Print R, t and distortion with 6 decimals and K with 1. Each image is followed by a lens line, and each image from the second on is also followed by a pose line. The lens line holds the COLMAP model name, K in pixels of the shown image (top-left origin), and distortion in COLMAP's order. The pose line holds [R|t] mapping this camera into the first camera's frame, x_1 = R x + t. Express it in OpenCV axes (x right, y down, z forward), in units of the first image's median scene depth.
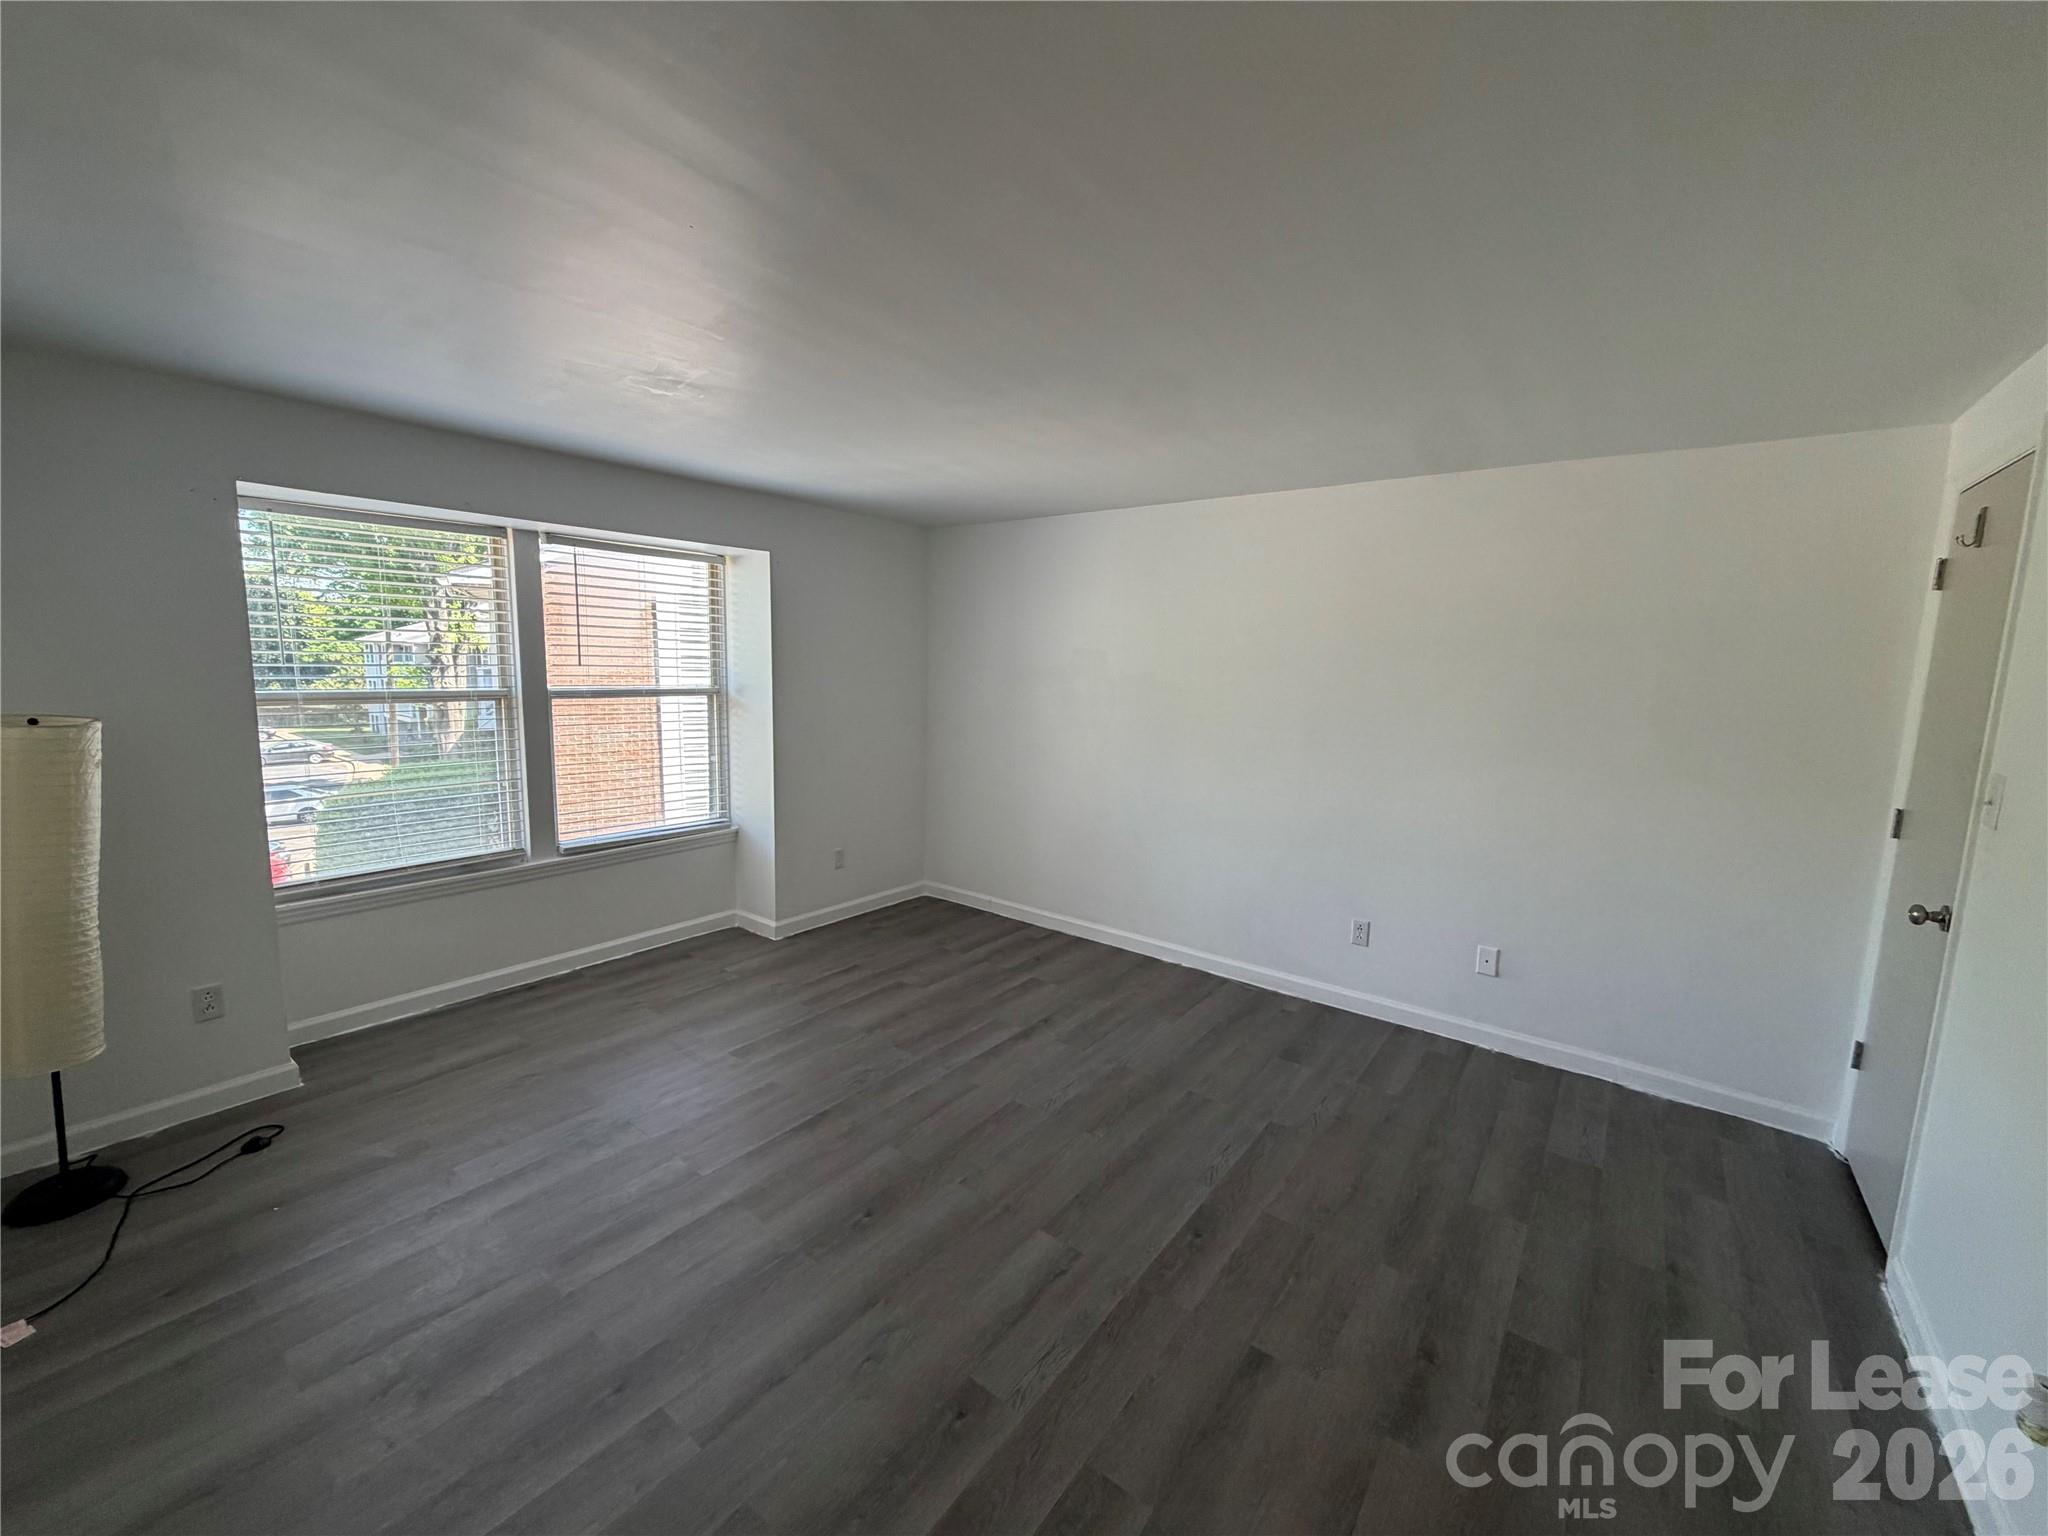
lens RADIAL K [[817.4, 0, 1027.3], [0, 817.4, 760.2], [0, 0, 1]] dist [0.000843, -0.000083]
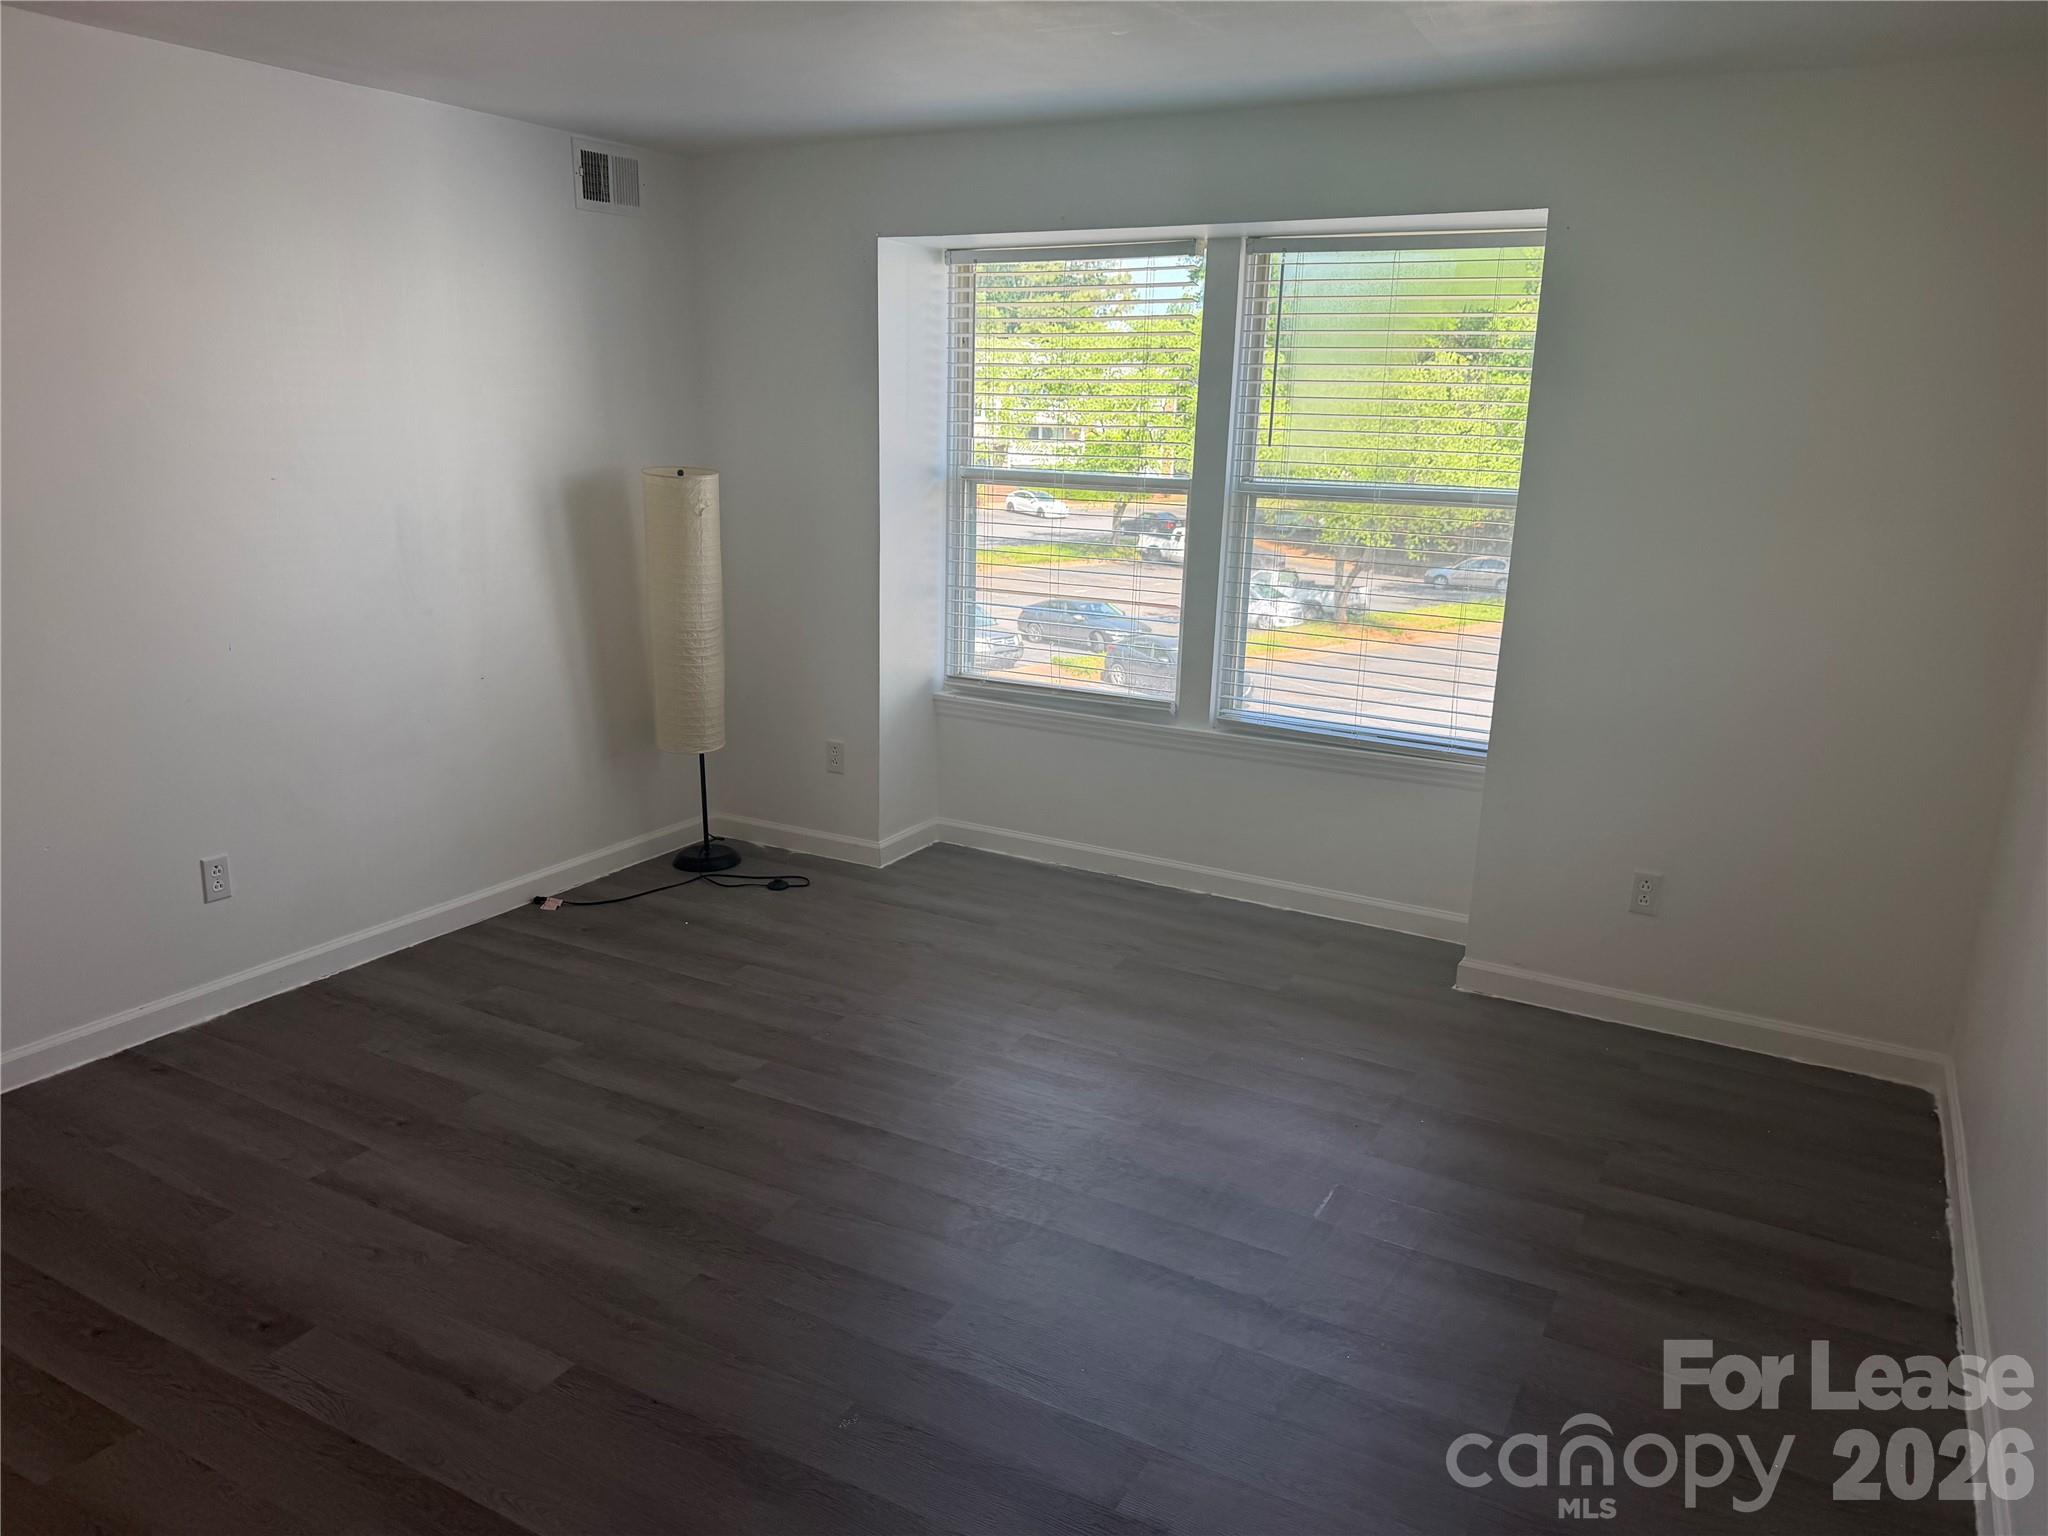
lens RADIAL K [[1422.2, 0, 1033.2], [0, 1422.2, 817.8], [0, 0, 1]] dist [0.008486, -0.002401]
pose [[0.141334, 0.255274, -0.956483, 0.701084], [-0.143434, 0.961267, 0.235357, -0.085950], [0.979516, 0.103928, 0.172475, 0.792269]]
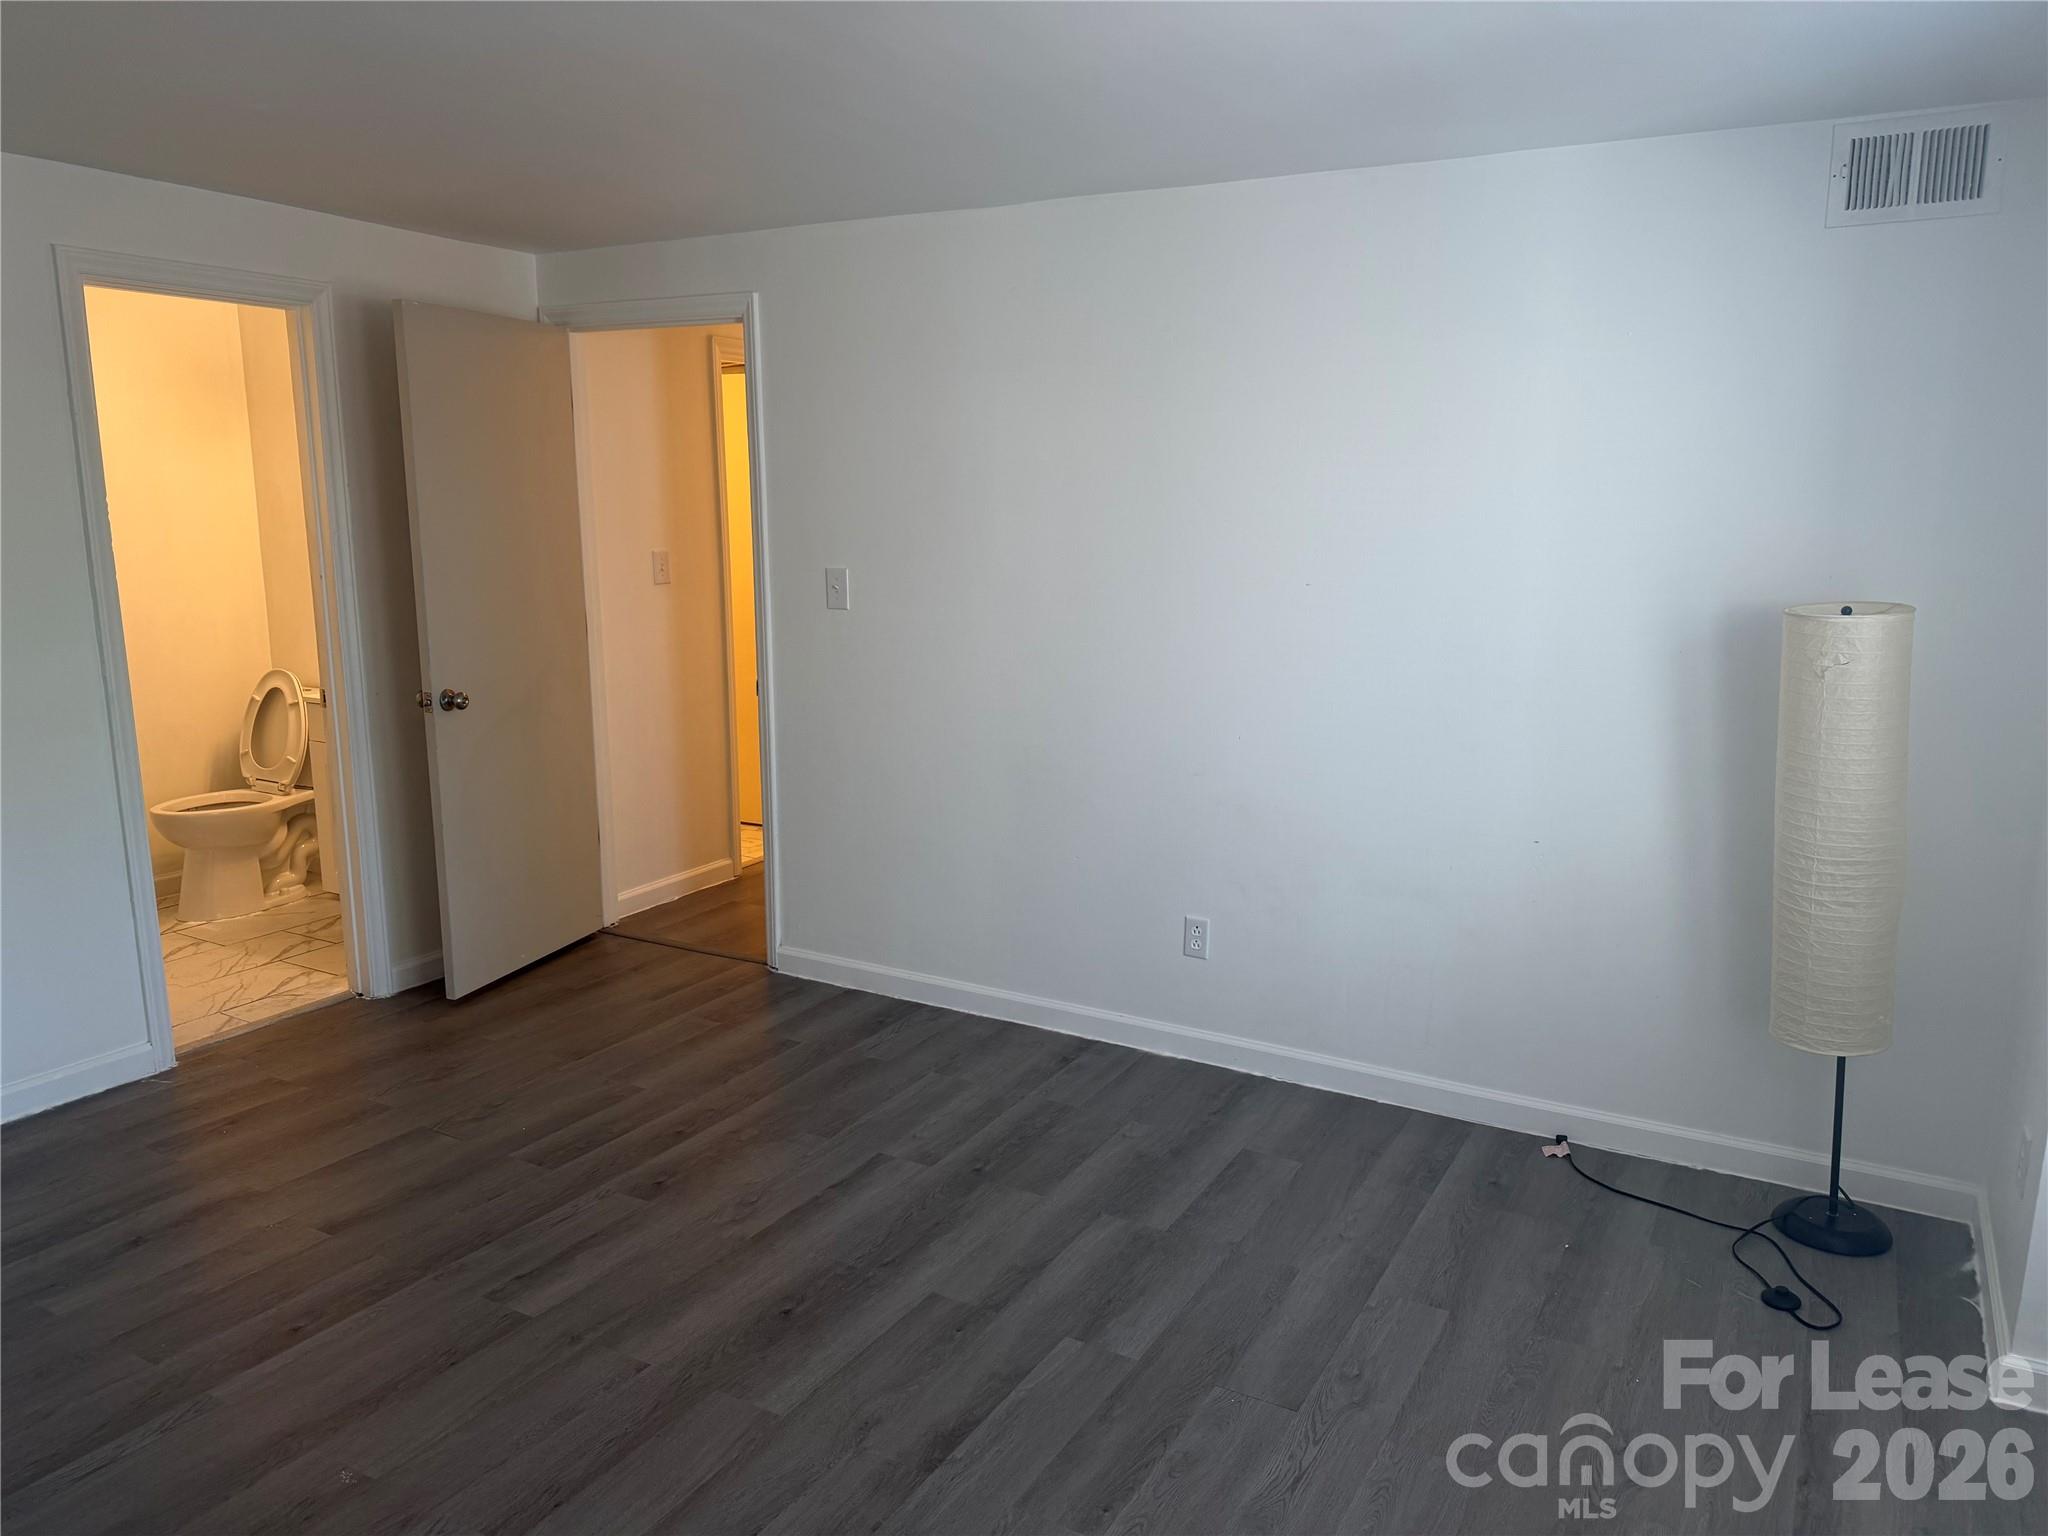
lens RADIAL K [[1422.2, 0, 1023.2], [0, 1422.2, 777.9], [0, 0, 1]] dist [0.008486, -0.002401]
pose [[-0.991296, -0.007300, -0.131447, -0.167218], [-0.047492, 0.951057, 0.305343, -0.180189], [0.122785, 0.308928, -0.943126, 1.466494]]
